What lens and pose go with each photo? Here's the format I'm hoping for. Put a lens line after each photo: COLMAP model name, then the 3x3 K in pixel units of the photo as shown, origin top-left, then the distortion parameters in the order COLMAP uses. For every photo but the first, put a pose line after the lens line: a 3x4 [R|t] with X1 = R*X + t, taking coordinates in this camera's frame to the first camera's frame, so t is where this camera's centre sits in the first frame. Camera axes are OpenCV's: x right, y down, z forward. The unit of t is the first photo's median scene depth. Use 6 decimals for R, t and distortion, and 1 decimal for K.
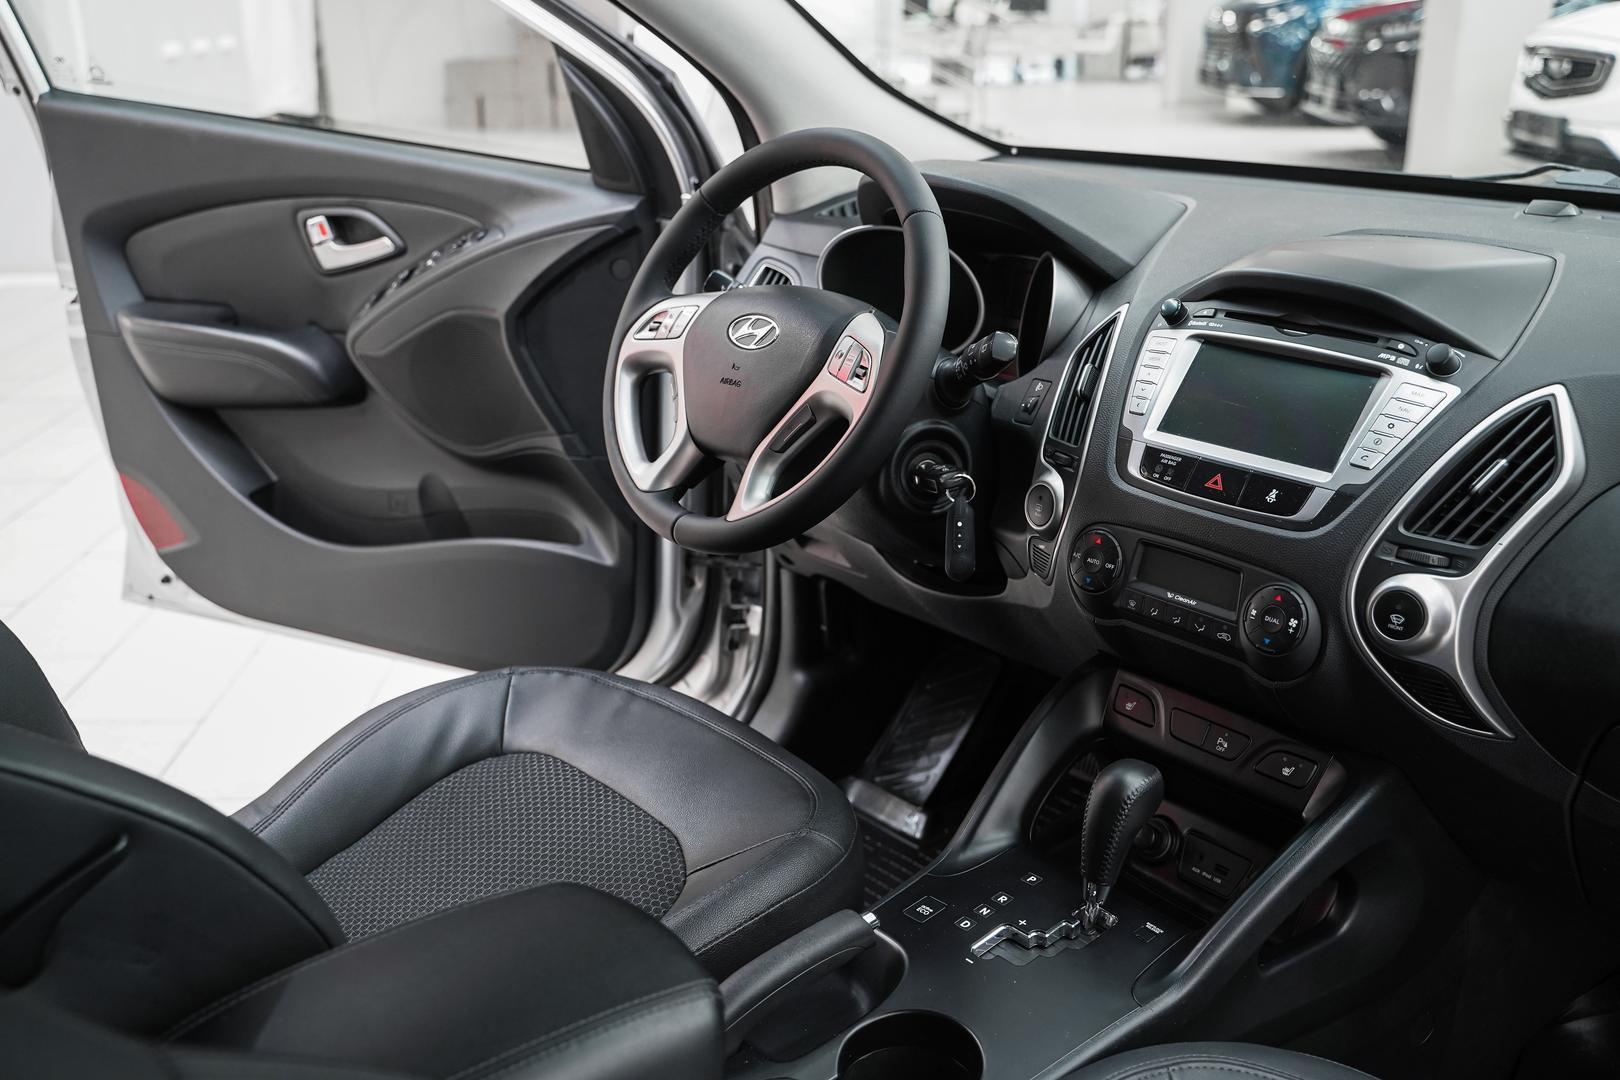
lens RADIAL K [[1571.7, 0, 810.0], [0, 1571.7, 540.0], [0, 0, 1]] dist [-0.002141, 0.018665]
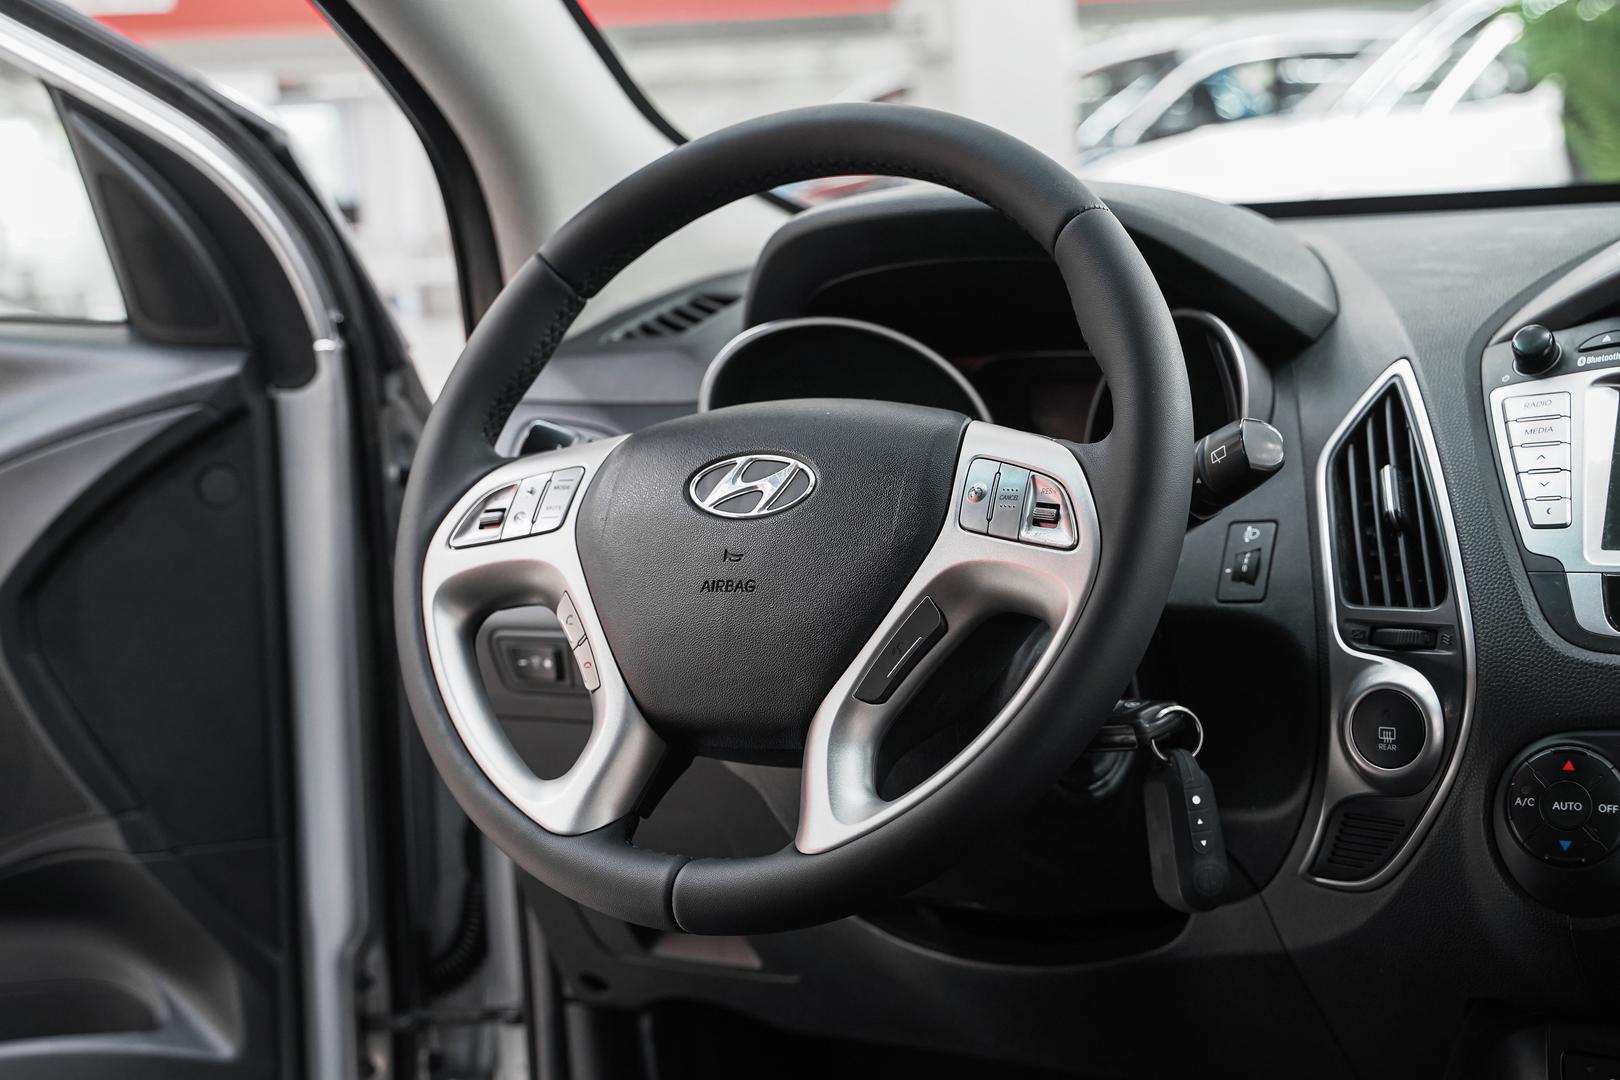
lens RADIAL K [[2300.0, 0, 722.1], [0, 2300.0, 490.5], [0, 0, 1]] dist [-0.014299, 0.000581]
pose [[0.946596, -0.101630, 0.305986, -0.276050], [0.165785, 0.967377, -0.191566, 0.010433], [-0.276535, 0.232064, 0.932563, 0.311095]]
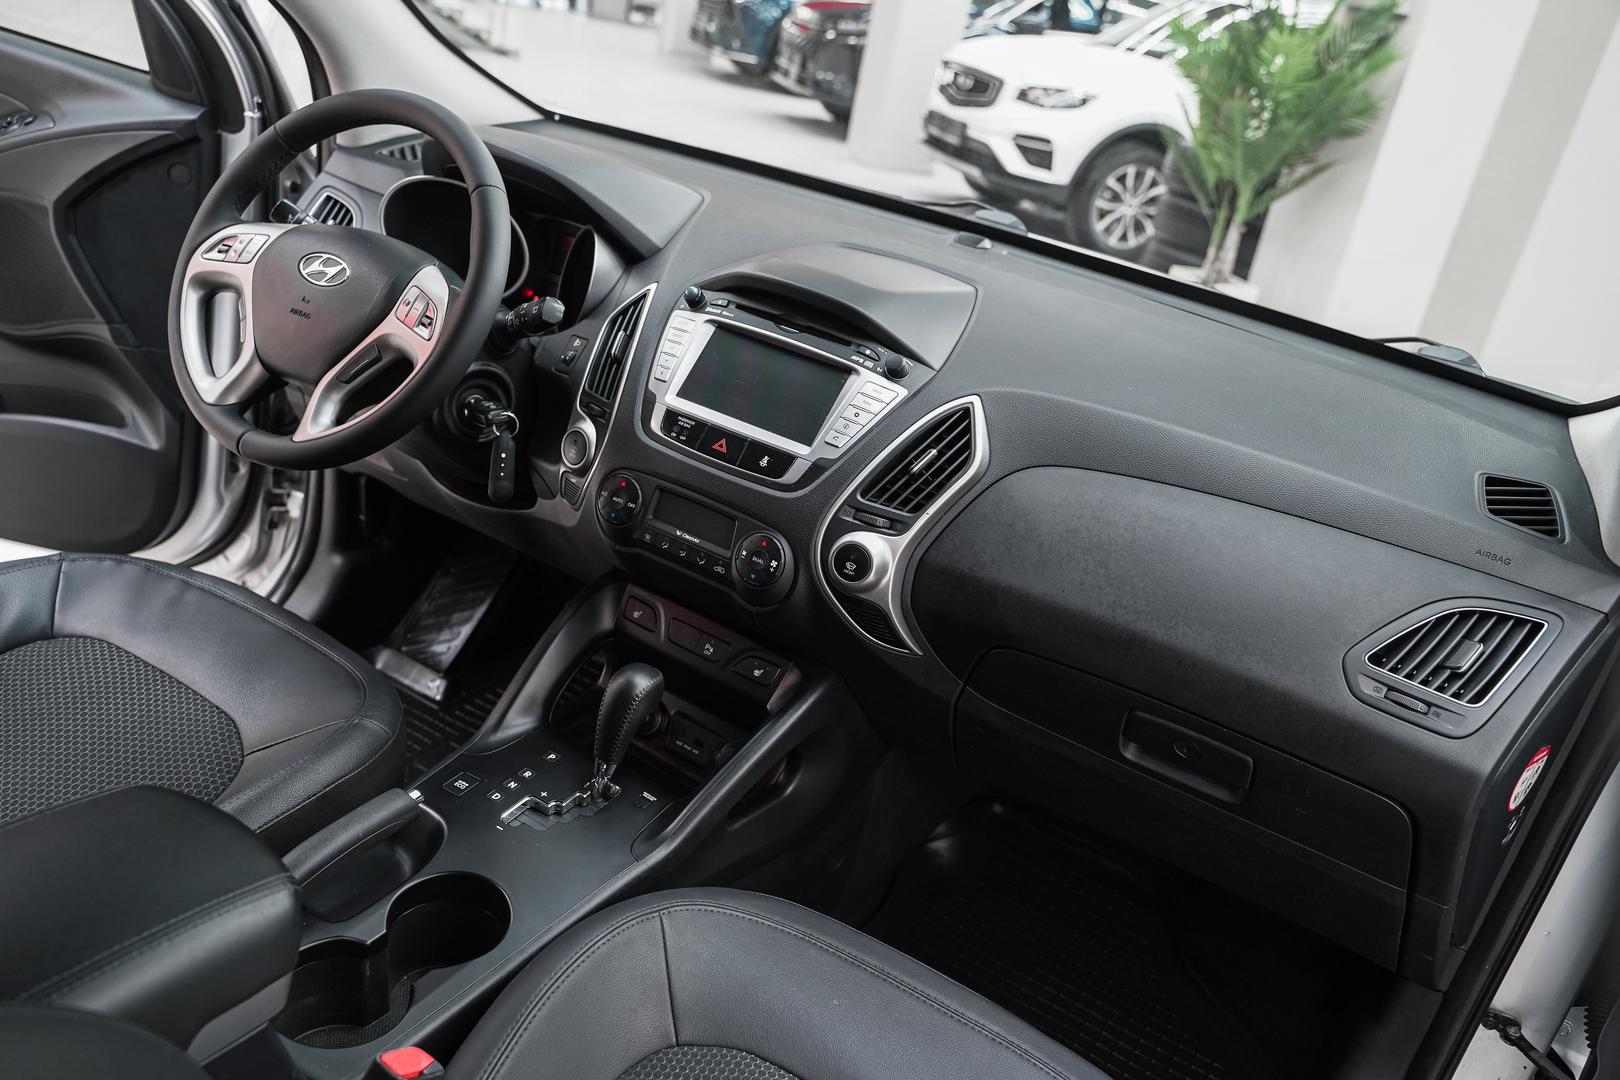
lens RADIAL K [[1325.1, 0, 810.0], [0, 1325.1, 540.0], [0, 0, 1]] dist [-0.008989, 0.008273]
pose [[0.934795, 0.042664, 0.352617, -0.037182], [-0.076561, 0.993626, 0.082743, -0.046773], [-0.346840, -0.104345, 0.932102, -0.010012]]
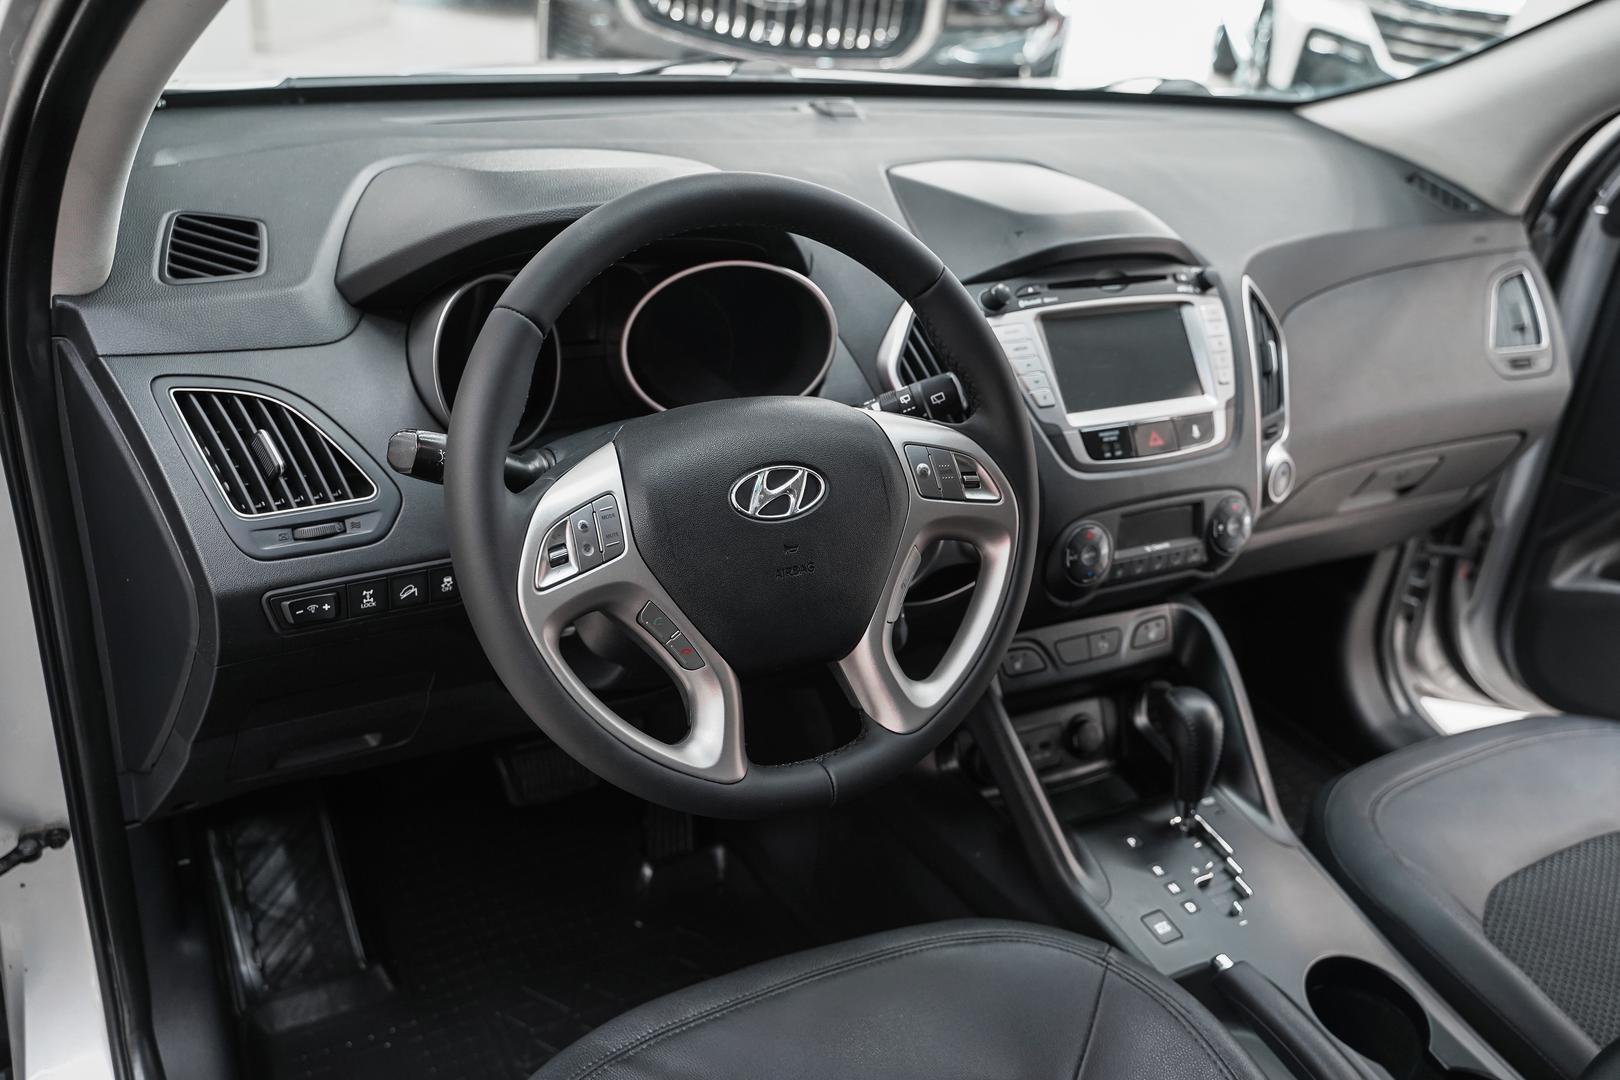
lens RADIAL K [[1389.9, 0, 810.0], [0, 1389.9, 540.0], [0, 0, 1]] dist [-0.002173, -0.003777]
pose [[0.212931, -0.439361, 0.872710, -0.584374], [0.225853, 0.891136, 0.393532, -0.355630], [-0.950606, 0.113309, 0.288981, 0.820487]]
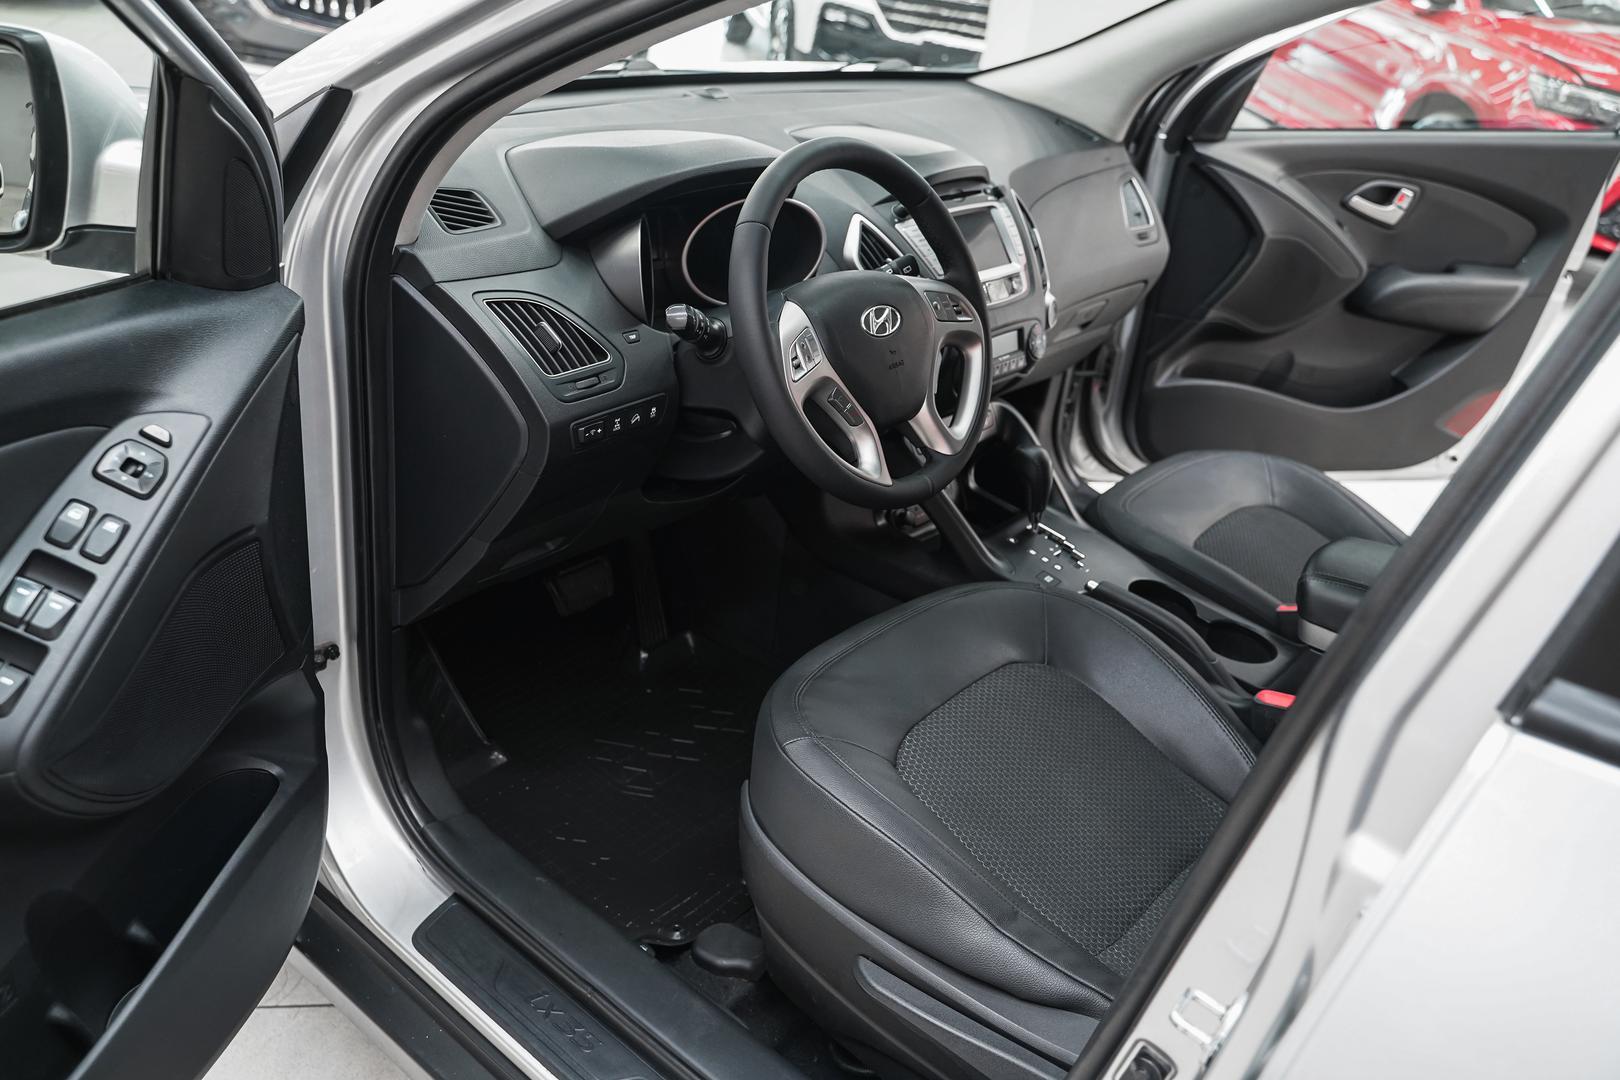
lens RADIAL K [[1325.1, 0, 810.0], [0, 1325.1, 540.0], [0, 0, 1]] dist [-0.008989, 0.008273]
pose [[-0.153215, -0.476872, 0.865516, -0.998761], [0.205775, 0.841262, 0.499935, -0.516061], [-0.966531, 0.254699, -0.030766, 1.139514]]
